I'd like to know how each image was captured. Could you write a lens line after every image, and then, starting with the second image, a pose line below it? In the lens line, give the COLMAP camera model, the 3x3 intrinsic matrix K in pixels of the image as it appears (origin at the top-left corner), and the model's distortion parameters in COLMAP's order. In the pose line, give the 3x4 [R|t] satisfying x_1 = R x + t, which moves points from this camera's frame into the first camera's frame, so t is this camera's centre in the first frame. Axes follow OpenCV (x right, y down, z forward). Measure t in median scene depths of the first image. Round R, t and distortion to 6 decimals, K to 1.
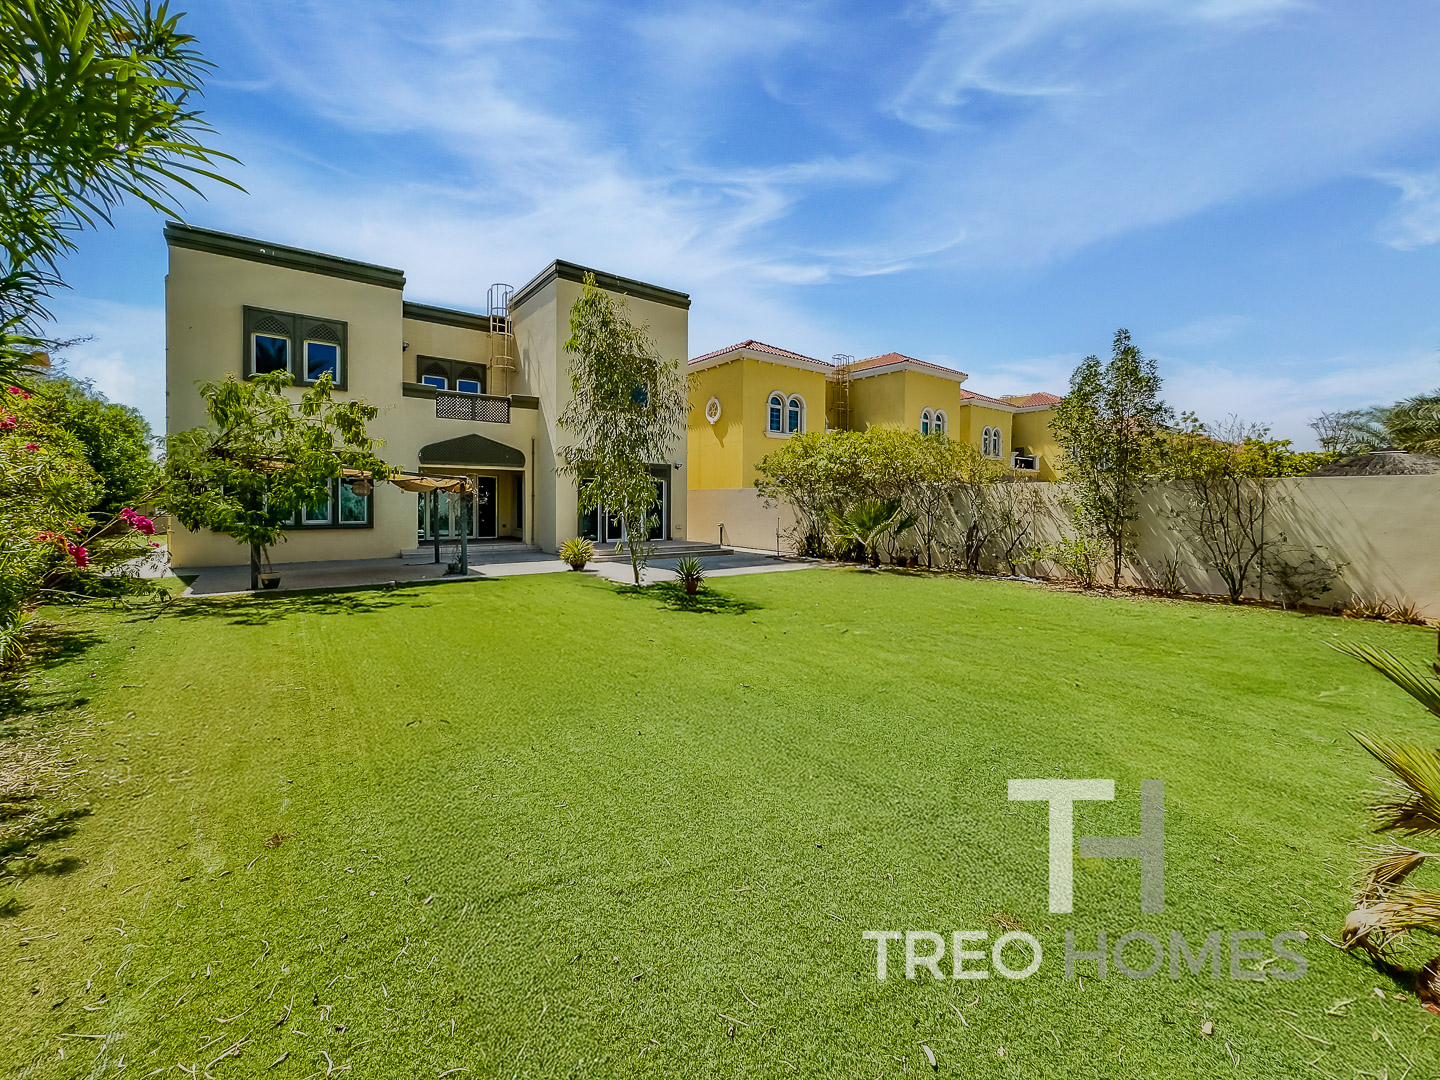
lens RADIAL K [[574.5, 0, 722.7], [0, 574.5, 510.7], [0, 0, 1]] dist [0.000369, 0.000090]
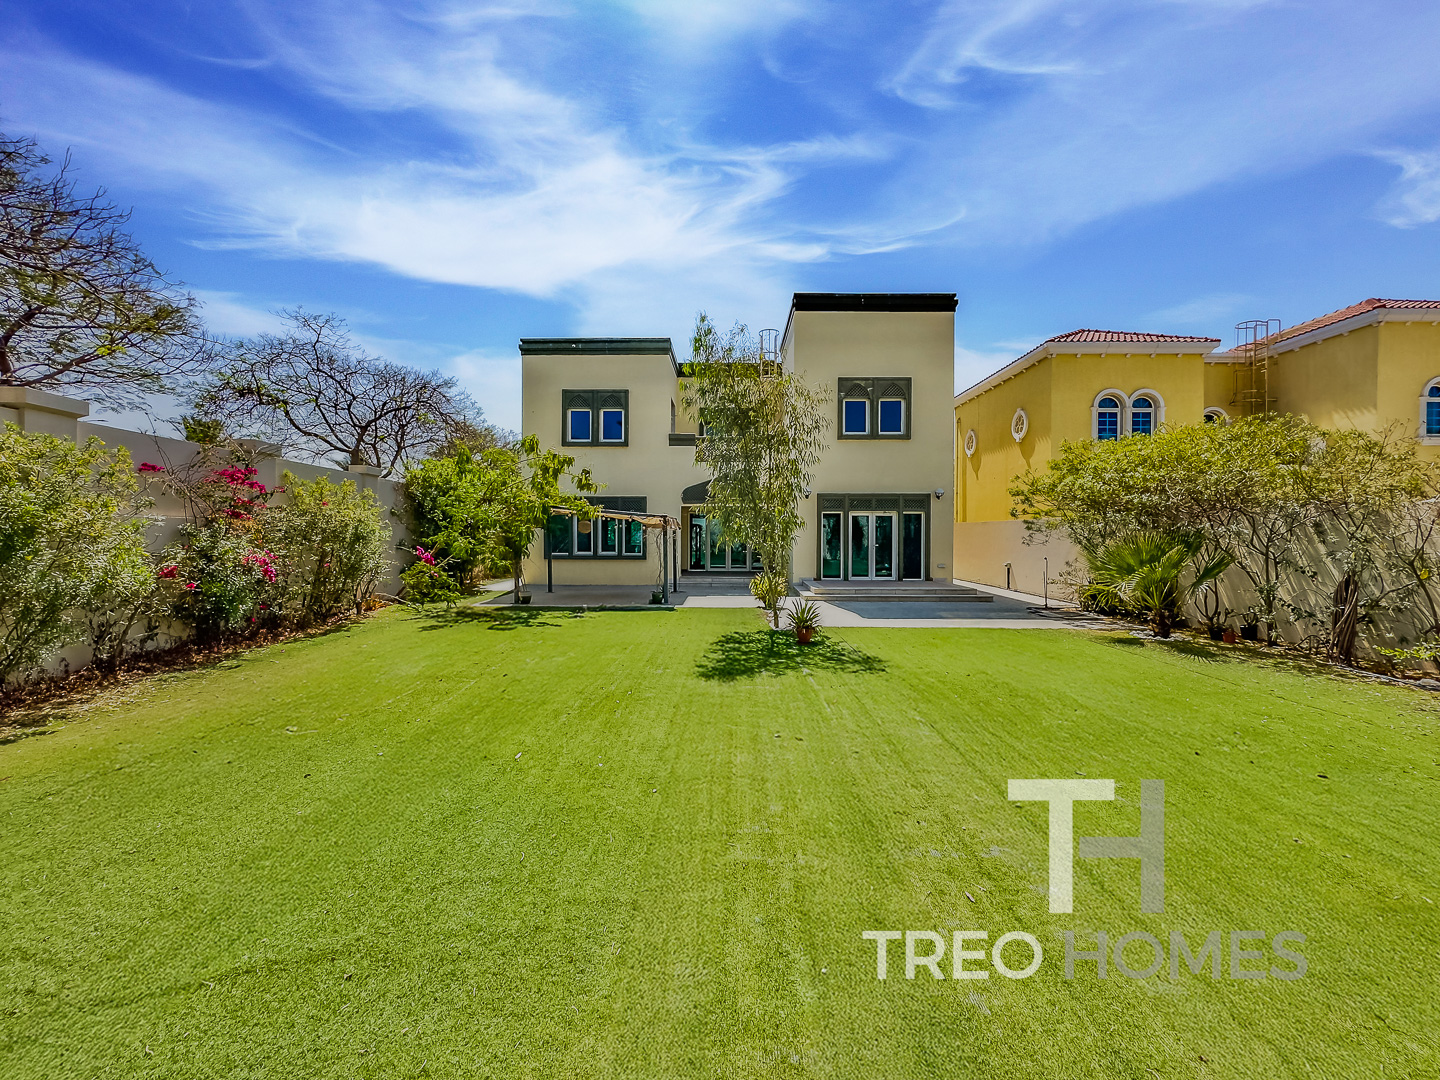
lens RADIAL K [[577.3, 0, 744.0], [0, 577.3, 537.8], [0, 0, 1]] dist [0.000124, -0.000014]
pose [[0.796714, -0.000537, -0.604356, 0.236471], [-0.007193, 0.999920, -0.010370, -0.003102], [0.604314, 0.012609, 0.796647, 0.150554]]
